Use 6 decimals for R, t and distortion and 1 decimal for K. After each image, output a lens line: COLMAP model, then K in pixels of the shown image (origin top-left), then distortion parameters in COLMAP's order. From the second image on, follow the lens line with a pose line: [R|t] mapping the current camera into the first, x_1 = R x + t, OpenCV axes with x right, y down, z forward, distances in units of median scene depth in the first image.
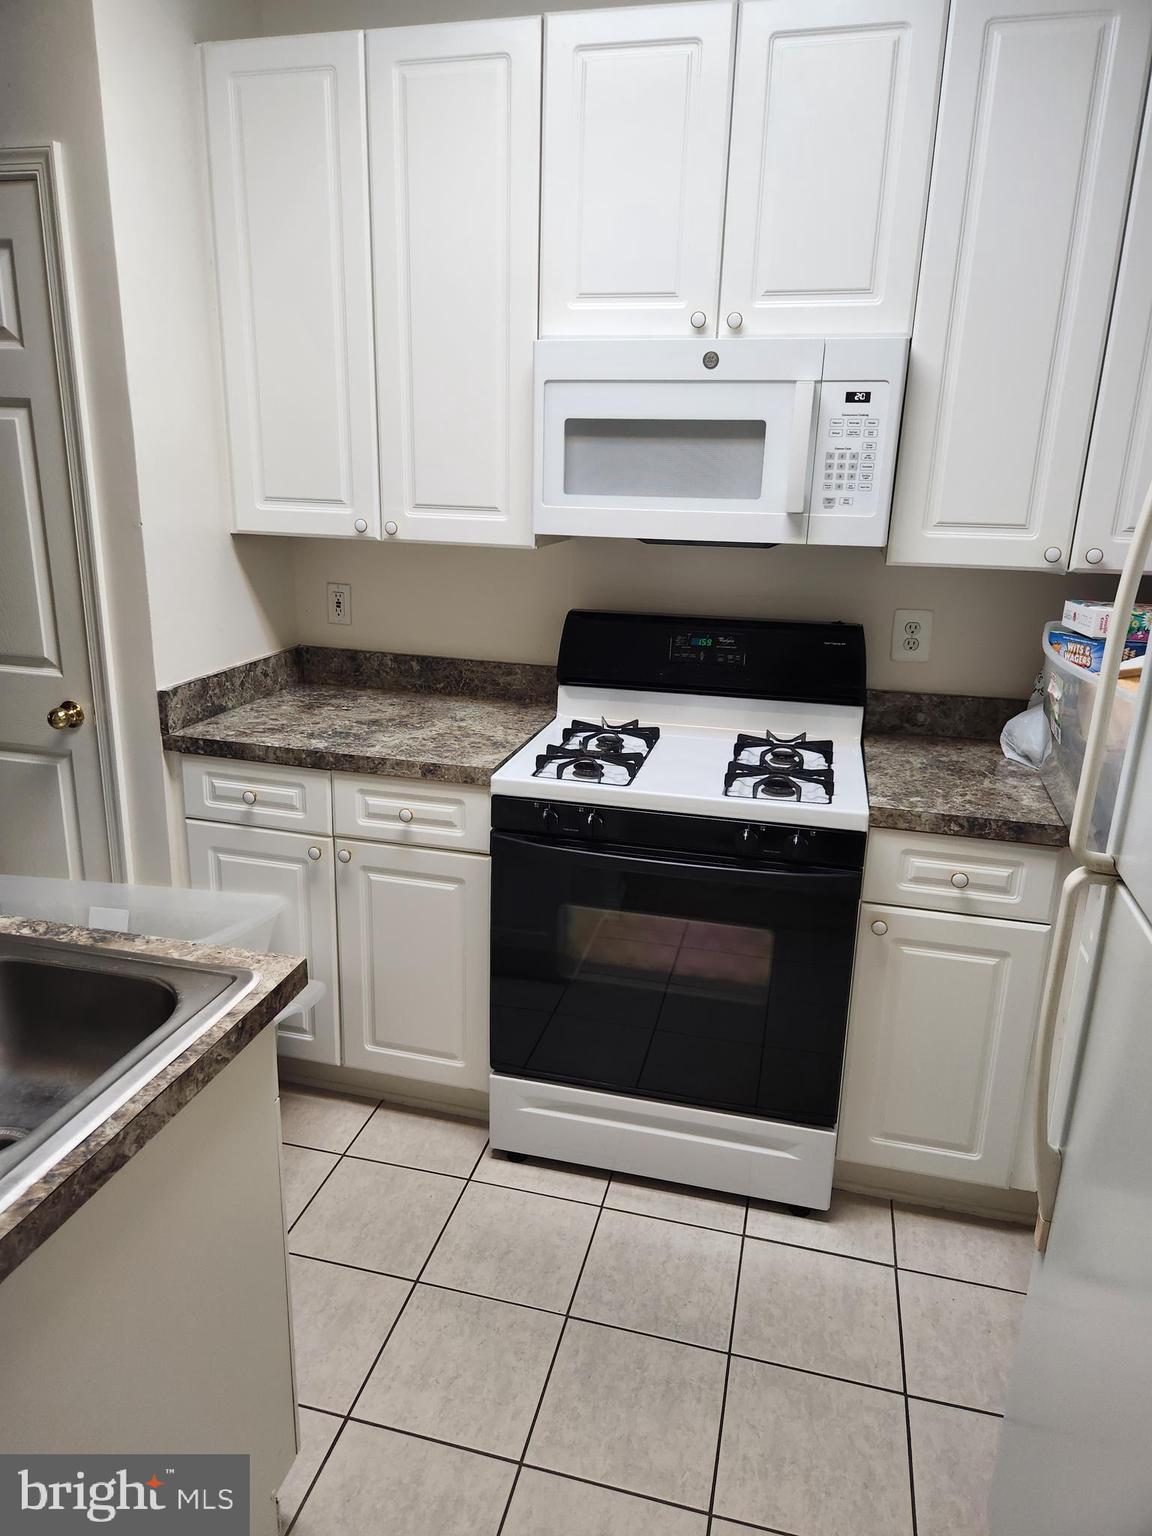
lens RADIAL K [[1019.3, 0, 556.8], [0, 1019.3, 772.6], [0, 0, 1]] dist [0.059671, -0.048344]
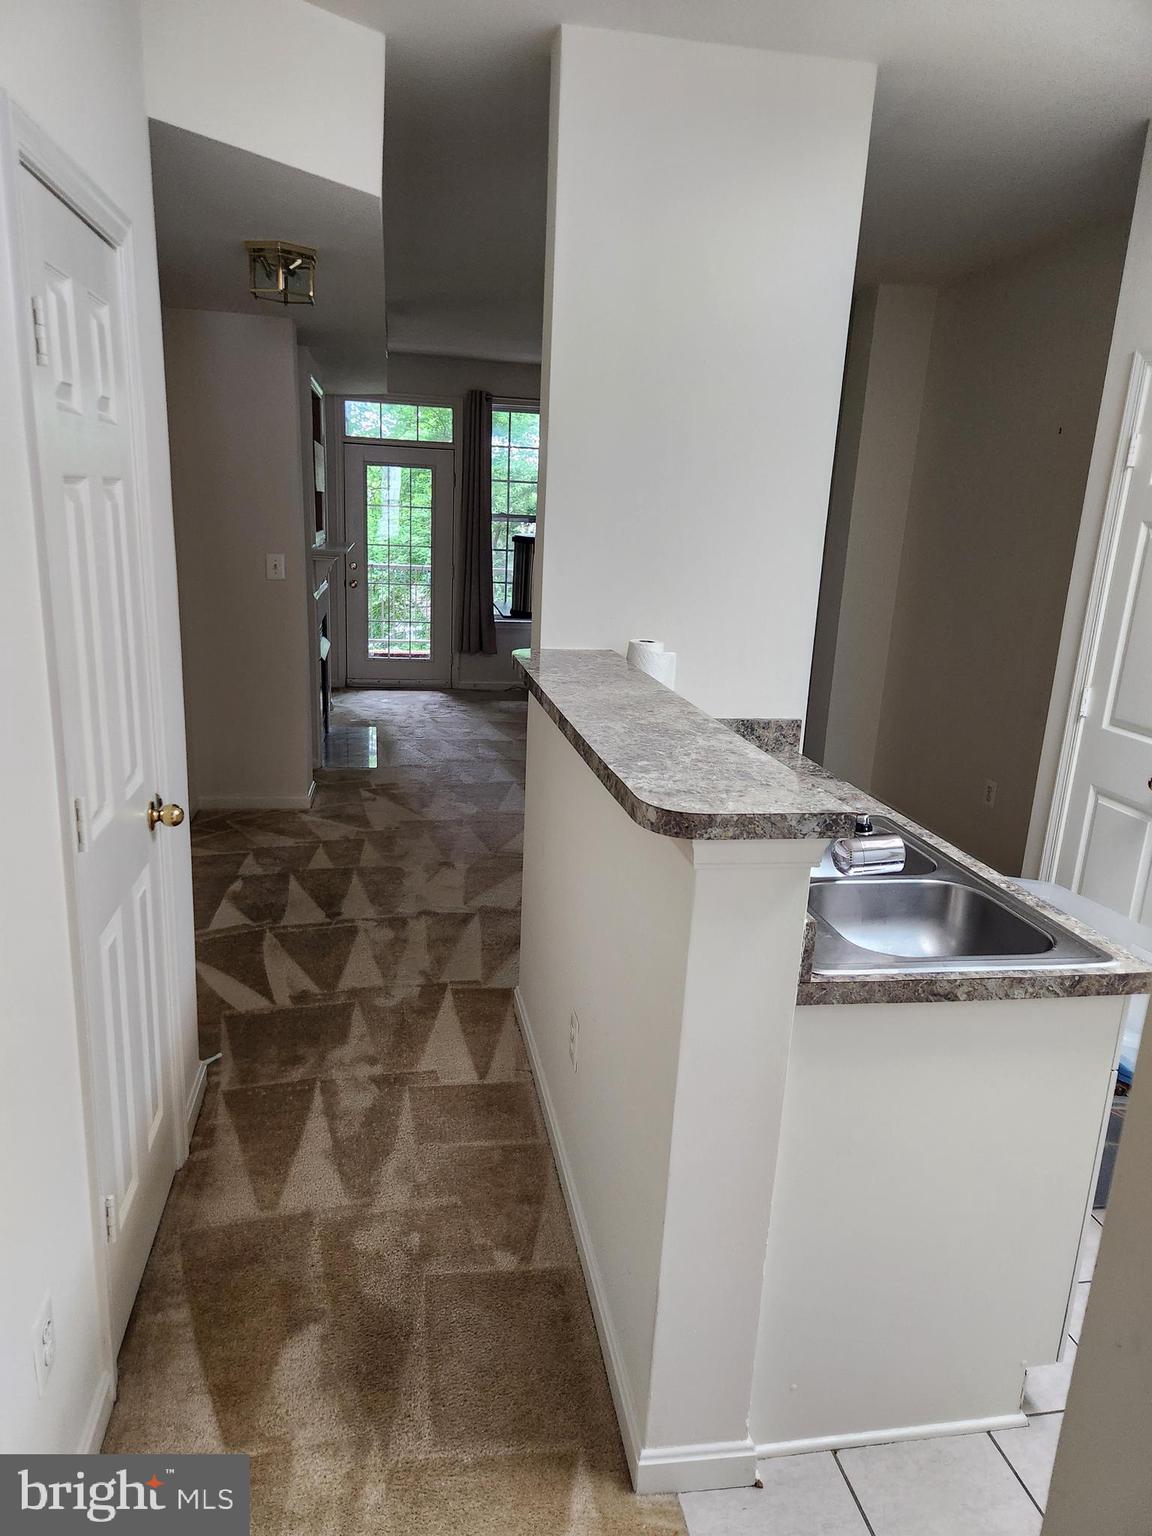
lens RADIAL K [[1019.3, 0, 556.8], [0, 1019.3, 772.6], [0, 0, 1]] dist [0.059671, -0.048344]
pose [[0.413980, 0.223893, -0.882322, 0.541540], [-0.300415, 0.948578, 0.099753, 0.049095], [0.859285, 0.223767, 0.459954, -0.298944]]
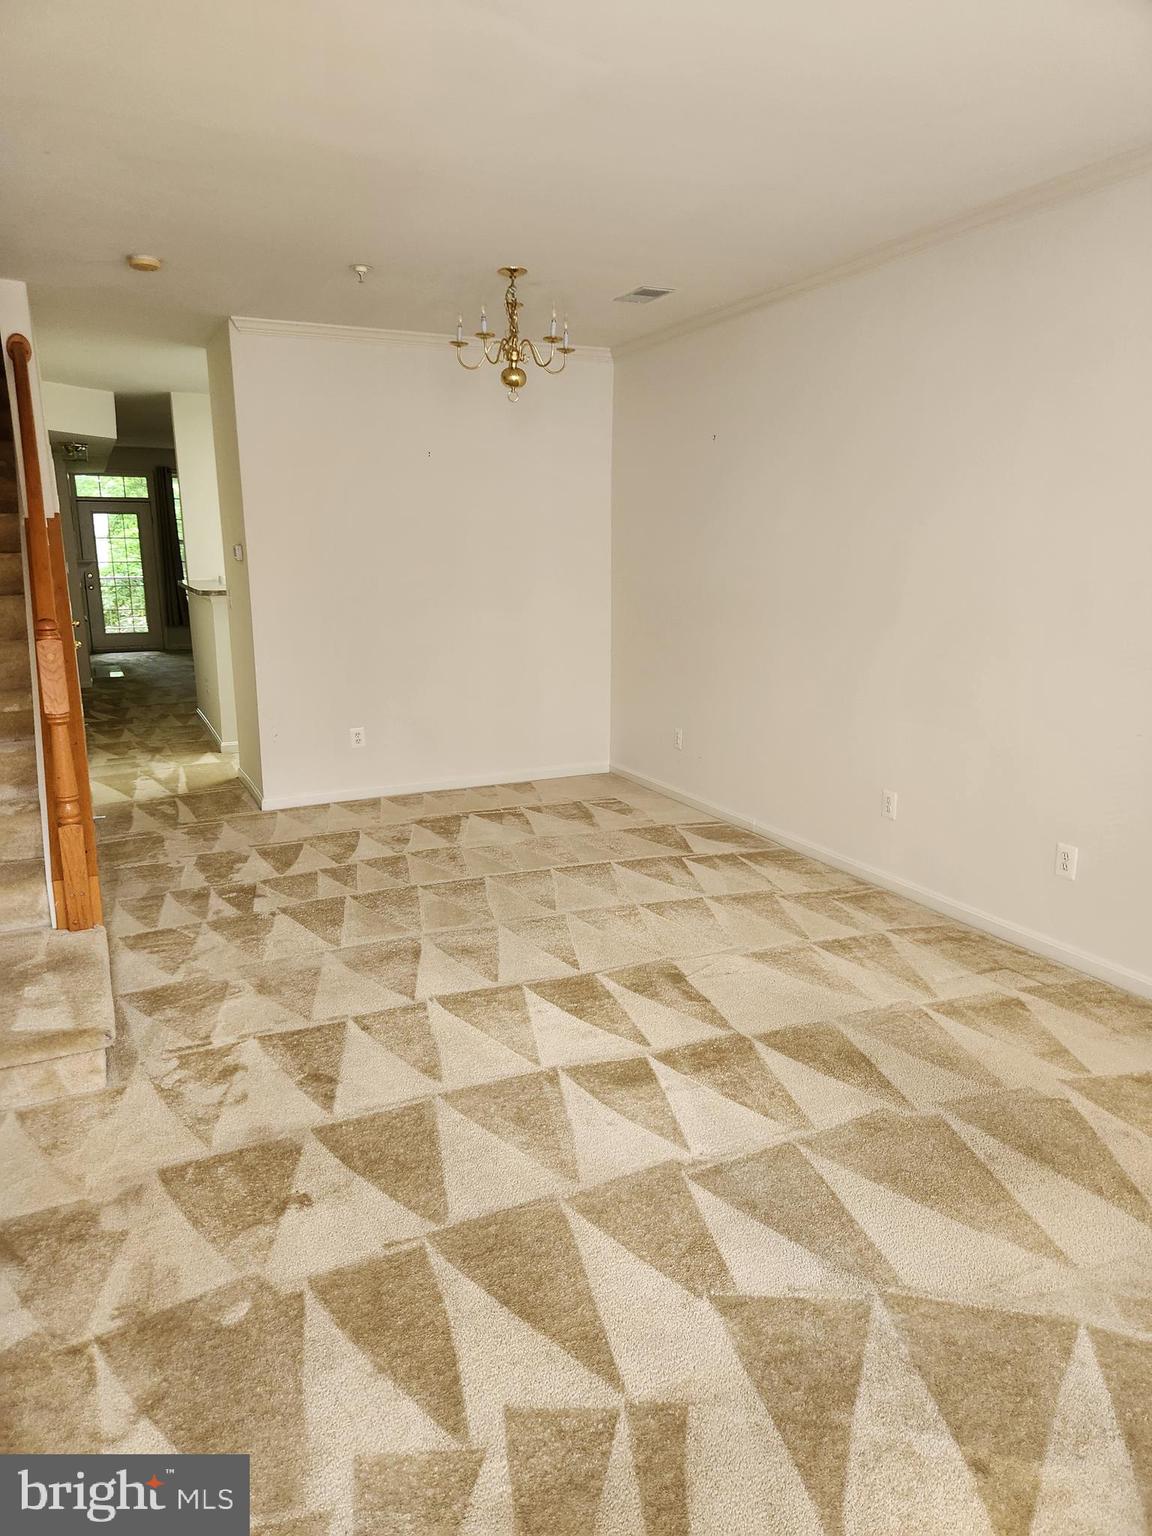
lens RADIAL K [[1028.2, 0, 575.5], [0, 1028.2, 761.3], [0, 0, 1]] dist [0.073969, -0.062561]
pose [[0.647668, 0.139768, -0.748993, 2.872518], [-0.209339, 0.977842, 0.001454, 0.332265], [0.732600, 0.155852, 0.662576, -1.036119]]
